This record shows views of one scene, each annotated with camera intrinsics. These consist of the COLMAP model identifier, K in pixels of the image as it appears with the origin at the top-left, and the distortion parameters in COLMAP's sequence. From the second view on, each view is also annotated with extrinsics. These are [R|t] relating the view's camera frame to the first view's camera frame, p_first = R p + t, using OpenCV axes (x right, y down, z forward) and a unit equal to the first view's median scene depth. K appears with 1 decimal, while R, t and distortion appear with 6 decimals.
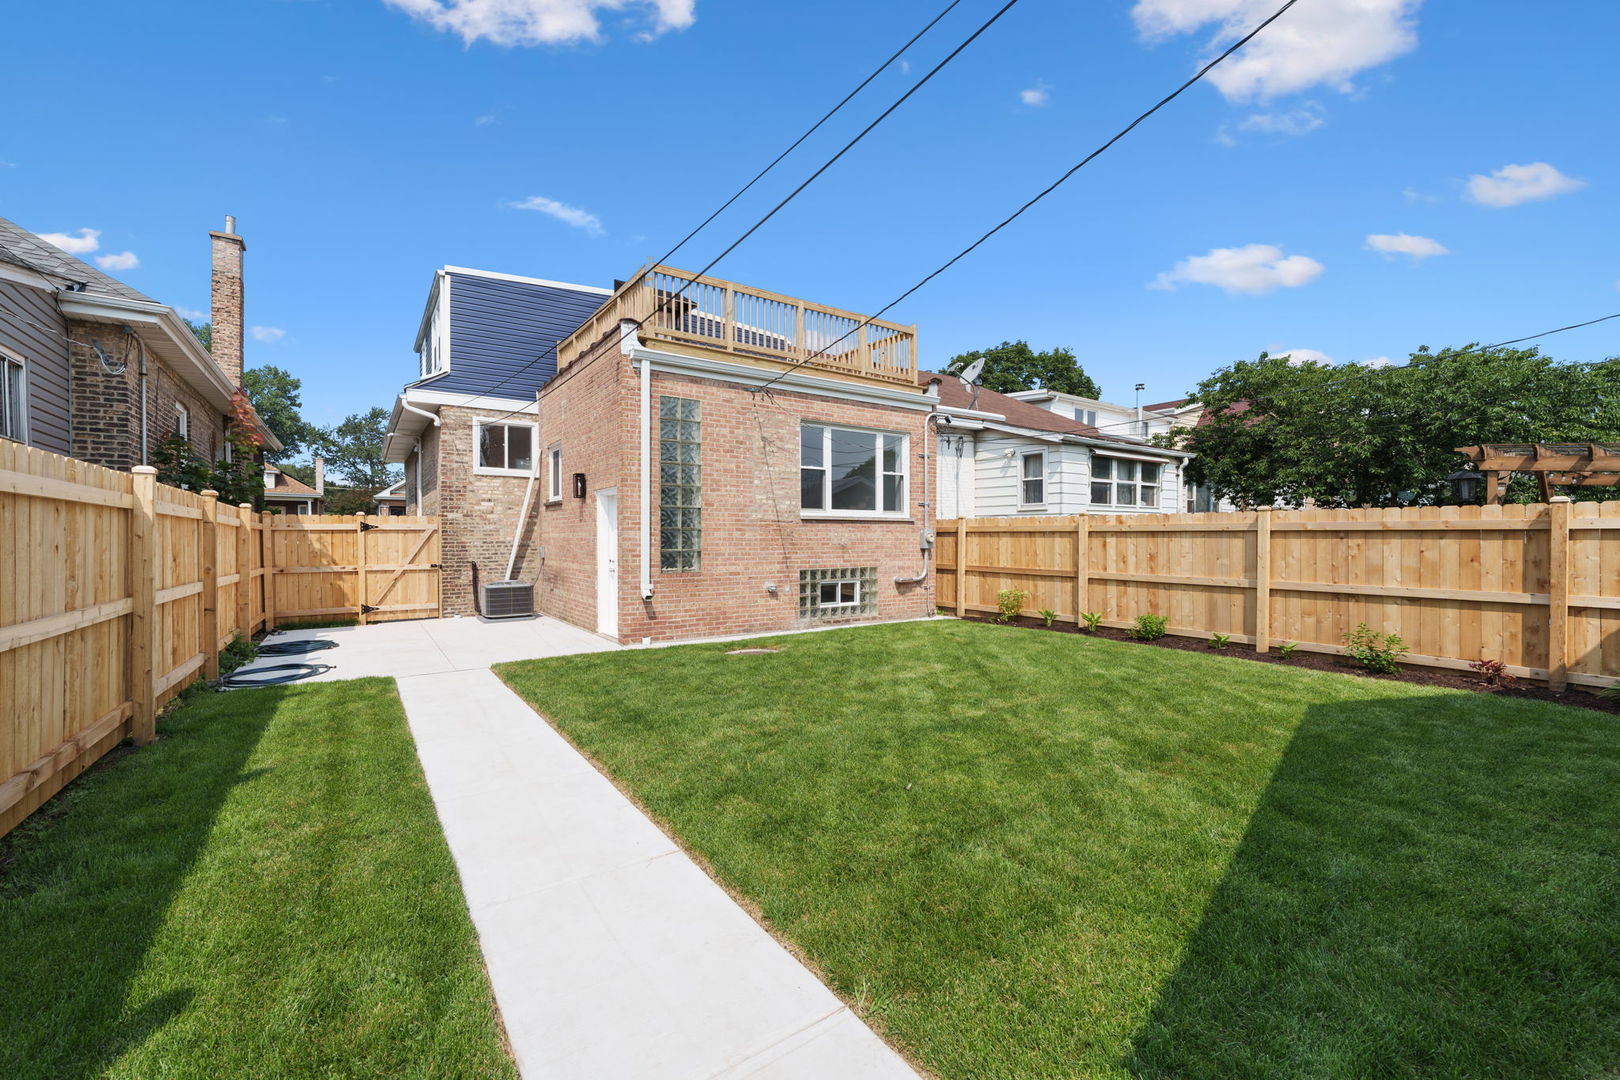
lens RADIAL K [[650.4, 0, 799.1], [0, 650.4, 537.1], [0, 0, 1]] dist [0.000493, -0.000334]
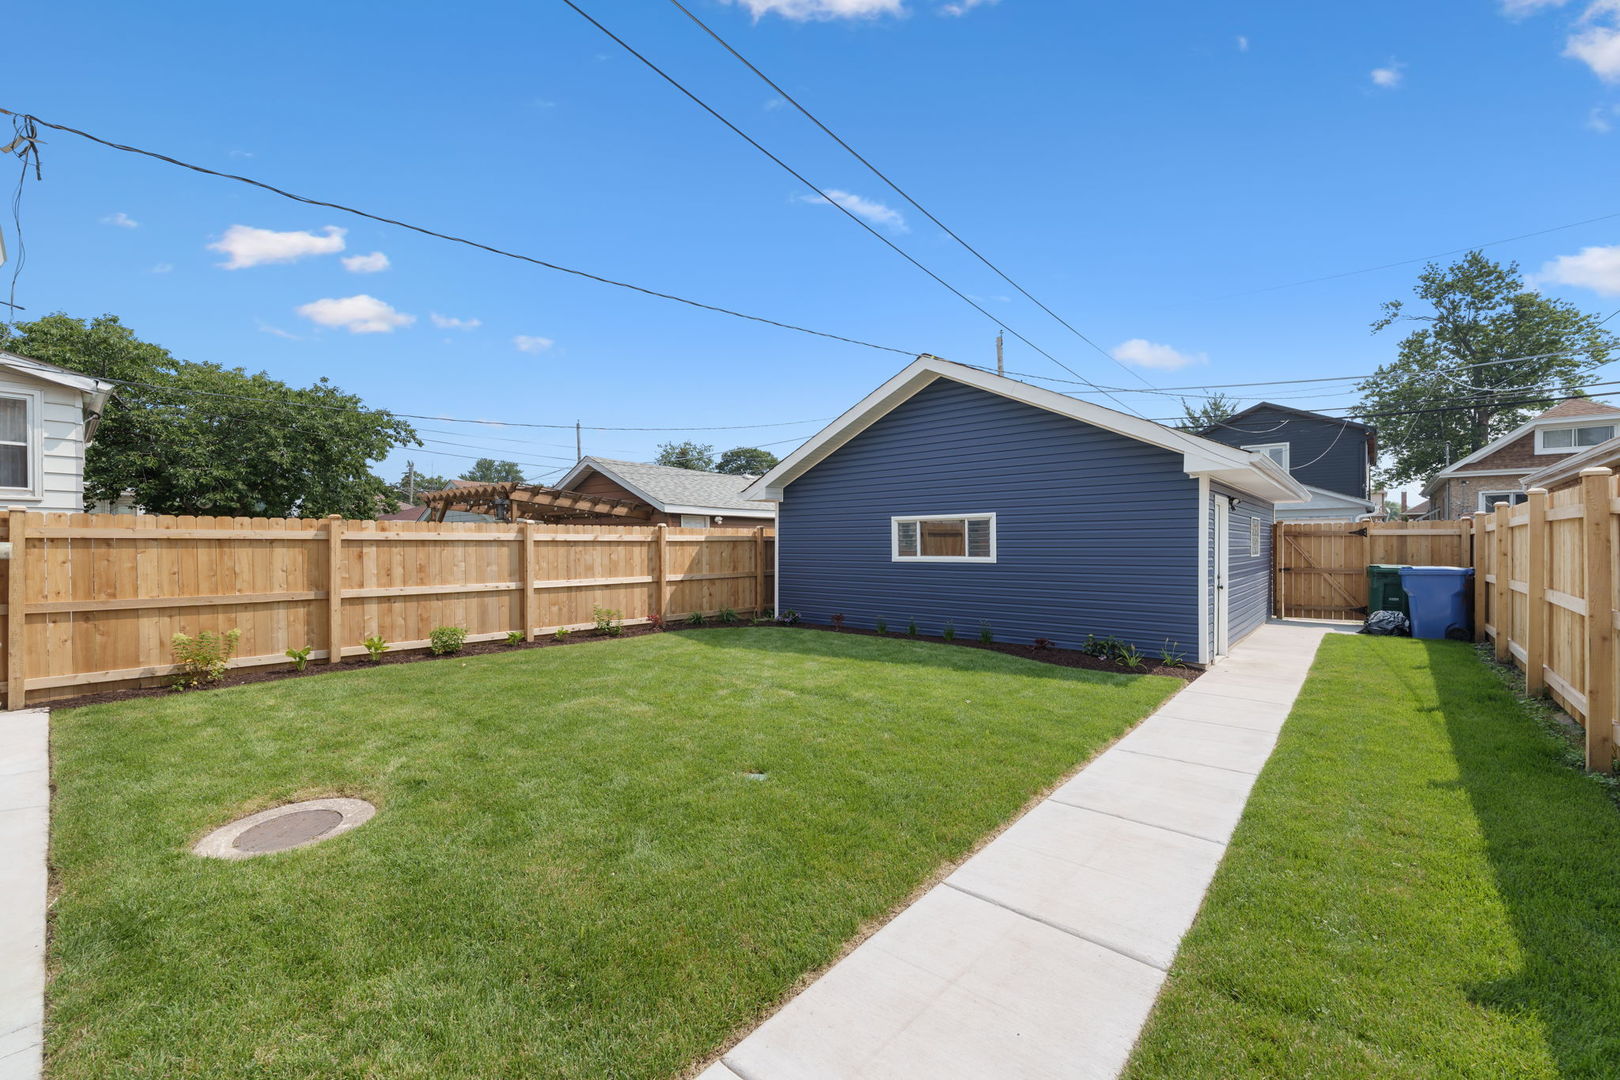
lens RADIAL K [[650.4, 0, 799.1], [0, 650.4, 537.1], [0, 0, 1]] dist [0.000493, -0.000334]
pose [[-0.256963, 0.009259, 0.966377, -0.481678], [0.003705, 0.999956, -0.008595, -0.003241], [-0.966414, 0.001372, -0.256986, 0.686208]]
